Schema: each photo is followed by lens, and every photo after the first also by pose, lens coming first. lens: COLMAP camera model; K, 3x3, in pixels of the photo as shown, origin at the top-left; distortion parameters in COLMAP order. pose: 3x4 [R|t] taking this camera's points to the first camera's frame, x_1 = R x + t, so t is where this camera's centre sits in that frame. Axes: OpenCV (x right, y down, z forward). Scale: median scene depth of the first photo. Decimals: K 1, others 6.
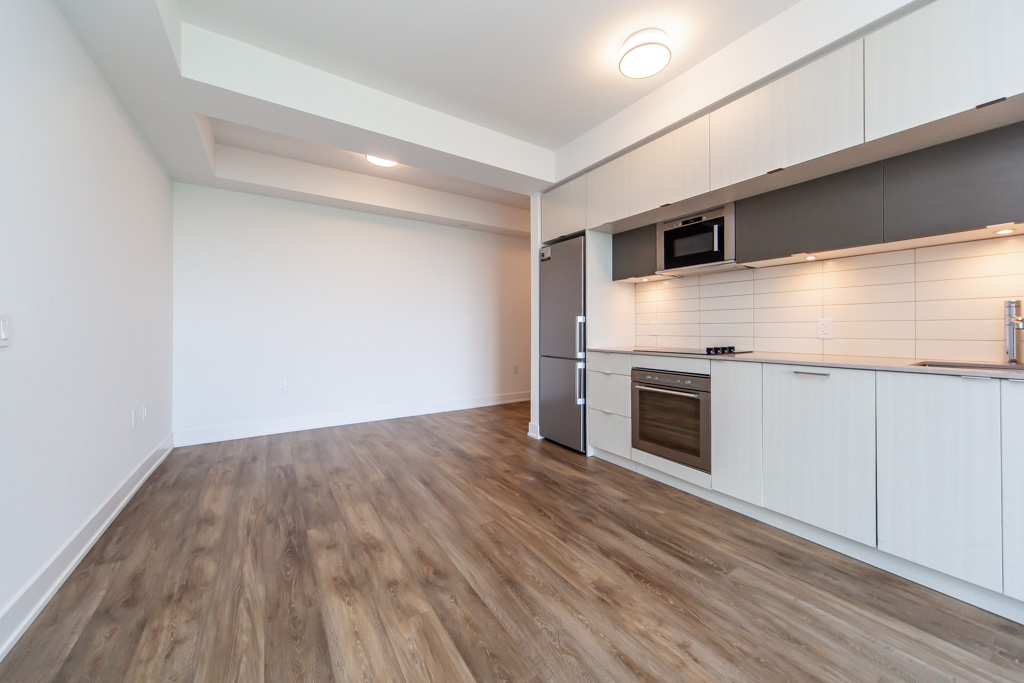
lens RADIAL K [[369.8, 0, 521.8], [0, 369.8, 328.1], [0, 0, 1]] dist [0.000409, 0.000087]
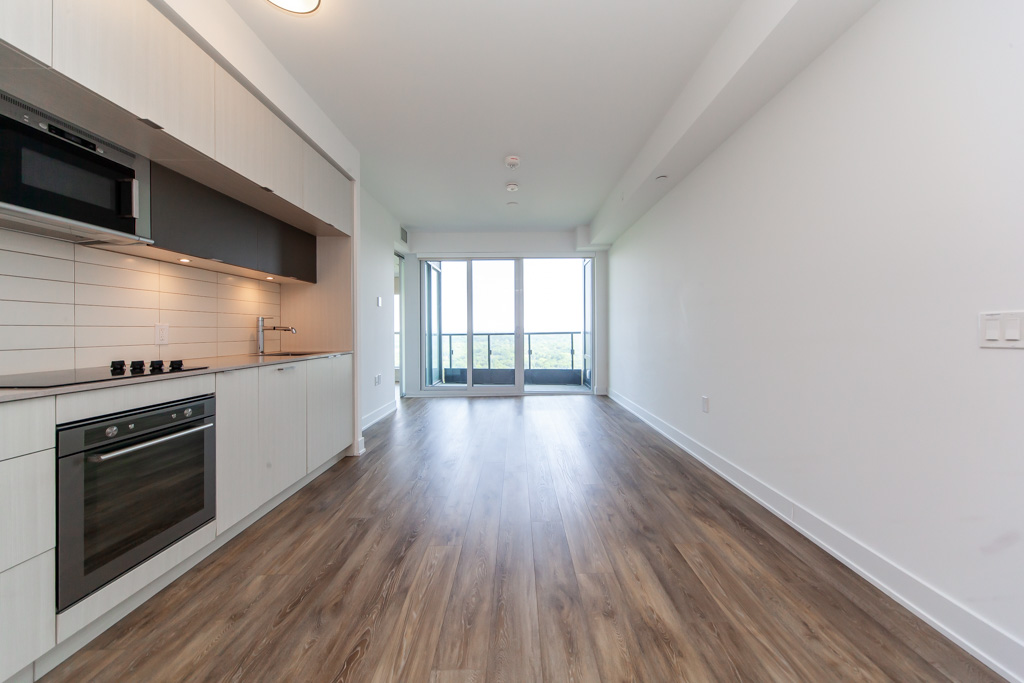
lens RADIAL K [[358.3, 0, 520.6], [0, 358.3, 330.9], [0, 0, 1]] dist [0.002307, -0.000087]
pose [[-0.832225, 0.006459, 0.554400, -0.393849], [0.005984, 0.999979, -0.002667, 0.000819], [-0.554405, 0.001098, -0.832246, 1.101142]]
